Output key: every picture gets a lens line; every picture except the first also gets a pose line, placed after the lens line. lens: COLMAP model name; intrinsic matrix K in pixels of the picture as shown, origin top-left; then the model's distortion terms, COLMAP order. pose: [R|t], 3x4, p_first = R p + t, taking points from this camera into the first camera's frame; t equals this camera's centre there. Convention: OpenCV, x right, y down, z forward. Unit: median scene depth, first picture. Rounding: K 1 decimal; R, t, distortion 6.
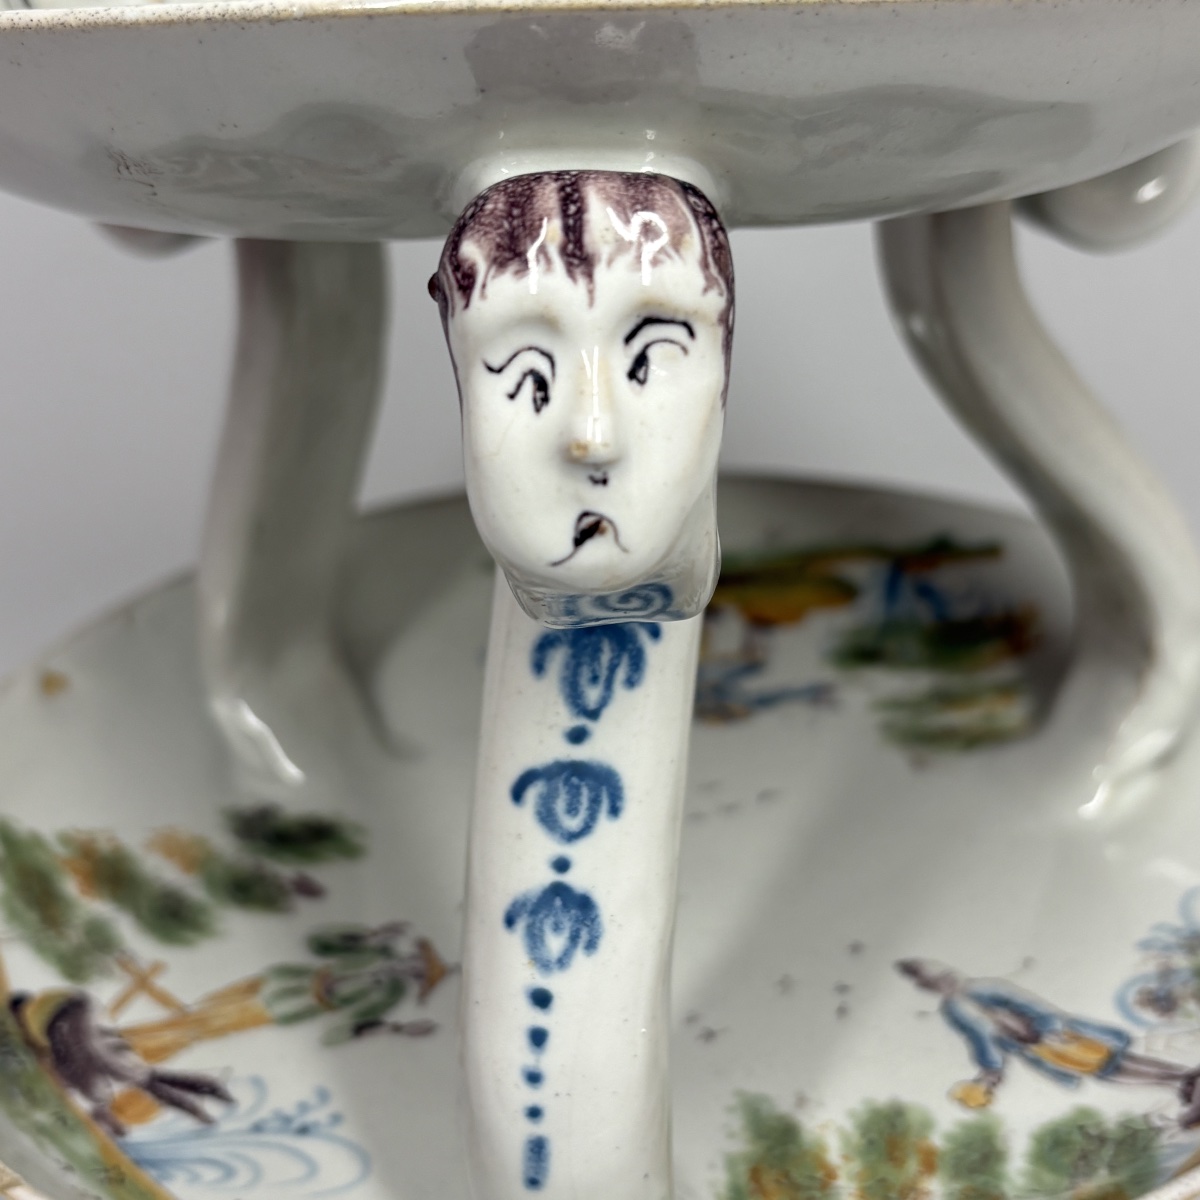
lens RADIAL K [[1890.9, 0, 595.6], [0, 1890.9, 588.4], [0, 0, 1]] dist [0.237718, -1.112564]
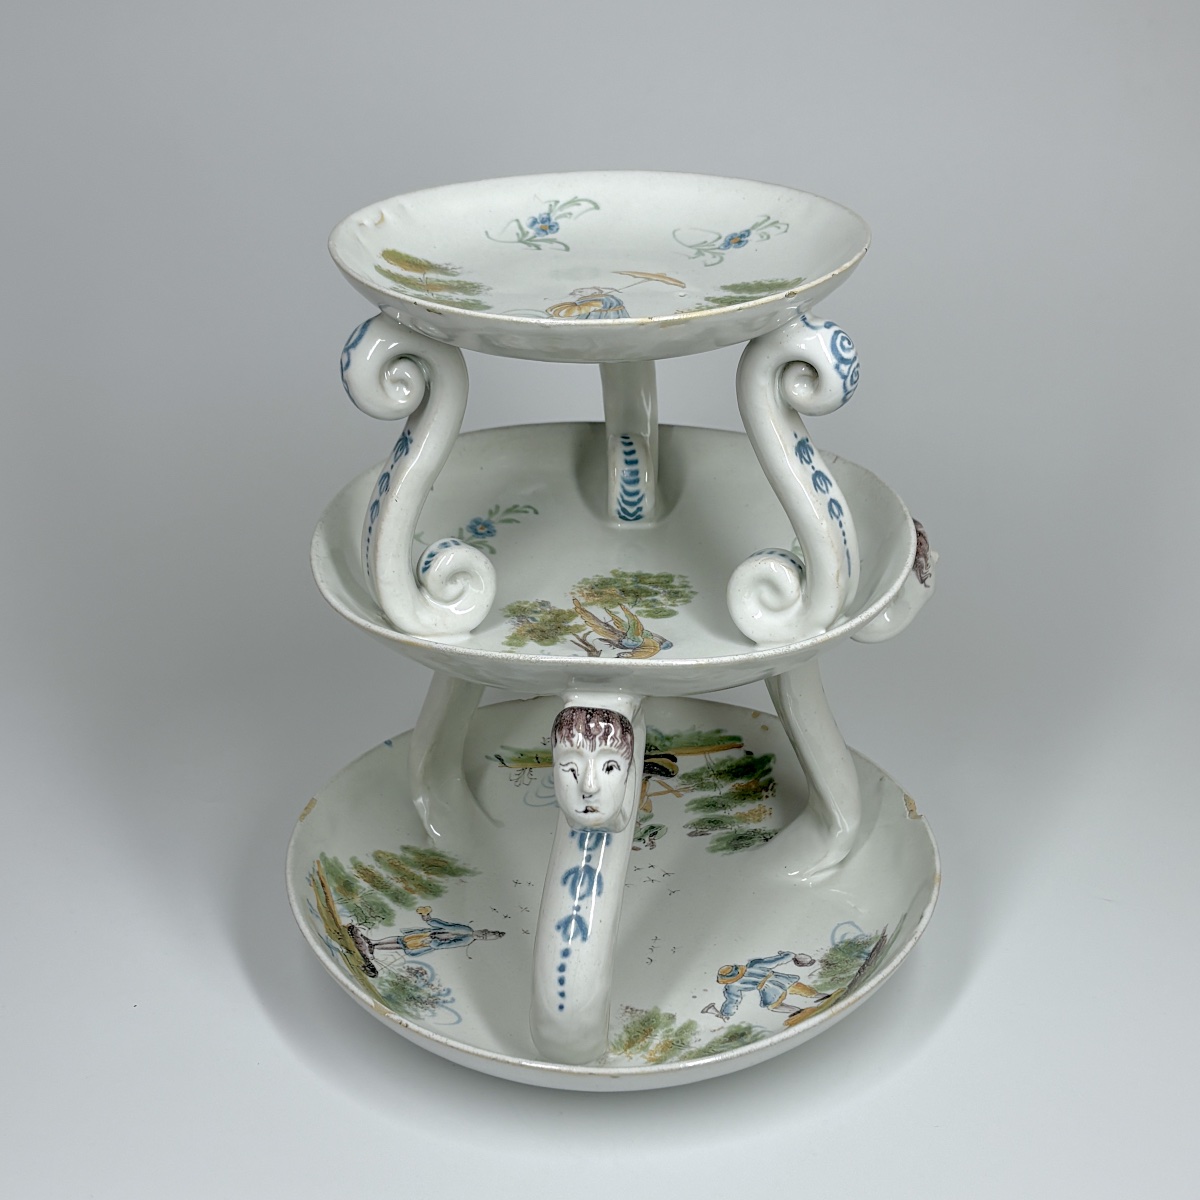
lens RADIAL K [[1989.3, 0, 607.5], [0, 1989.3, 633.1], [0, 0, 1]] dist [0.184386, -0.084143]
pose [[-0.524471, 0.439323, -0.729332, 1.929710], [-0.324464, 0.688833, 0.648253, -1.904325], [0.787181, 0.576632, -0.218728, 1.575291]]
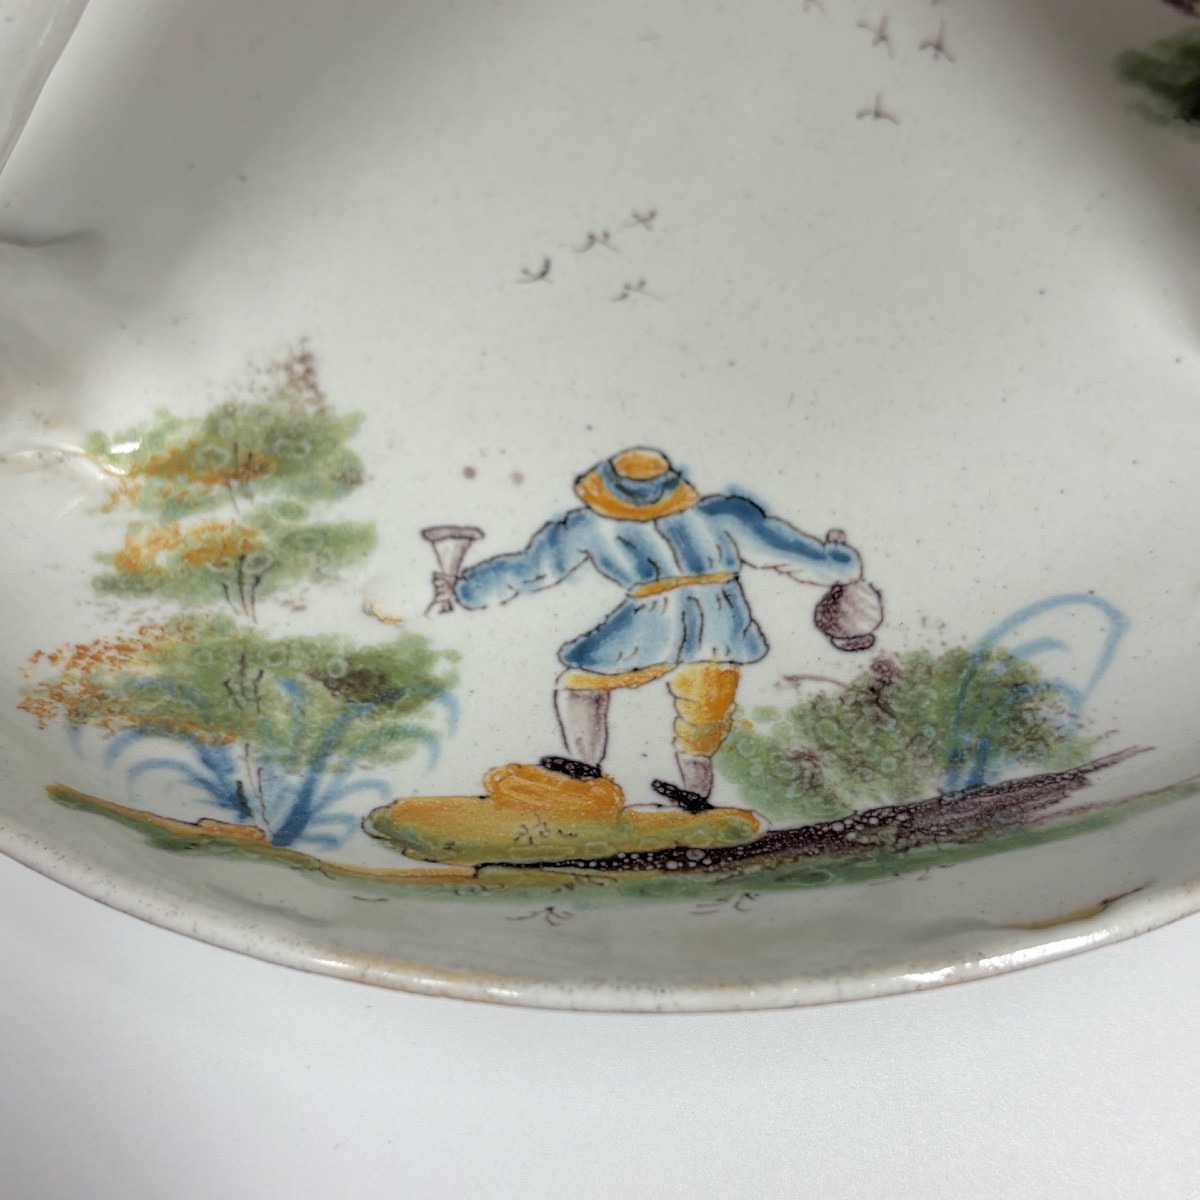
lens RADIAL K [[1839.4, 0, 600.0], [0, 1839.4, 600.0], [0, 0, 1]] dist [0.241563, -0.964224]
pose [[-0.985545, 0.164652, 0.039890, 0.081719], [0.029291, -0.066311, 0.997369, -0.670473], [0.166864, 0.984120, 0.060529, 1.379683]]
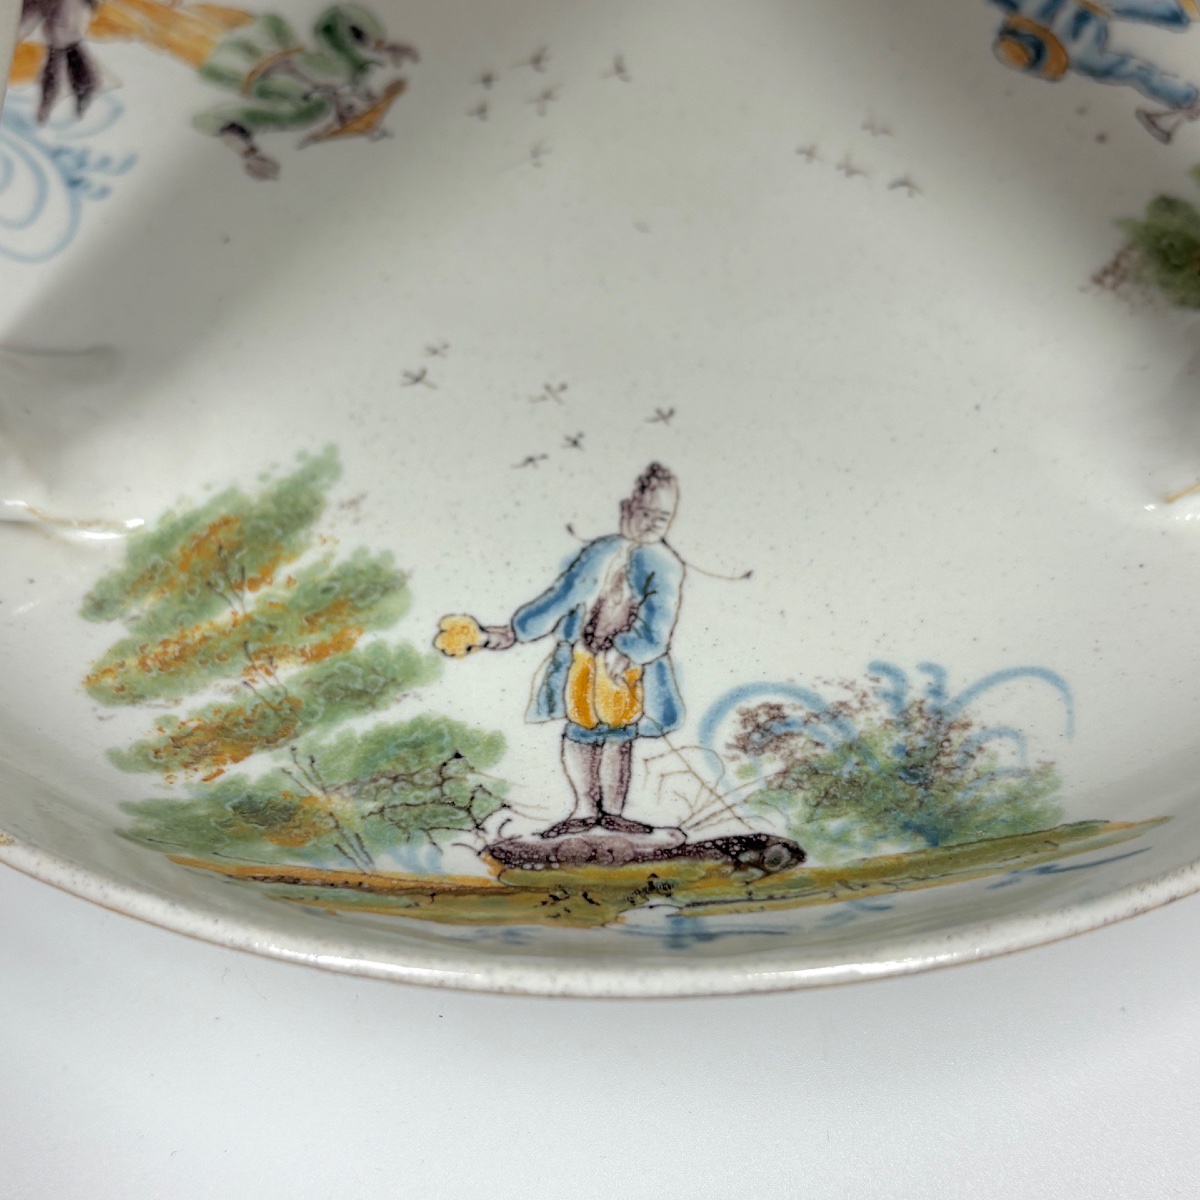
lens RADIAL K [[1890.9, 0, 595.6], [0, 1890.9, 588.4], [0, 0, 1]] dist [0.237718, -1.112564]
pose [[0.601561, 0.684823, -0.411269, 0.547443], [-0.301703, 0.671484, 0.676820, -0.316934], [0.739662, -0.283068, 0.610551, 0.540921]]
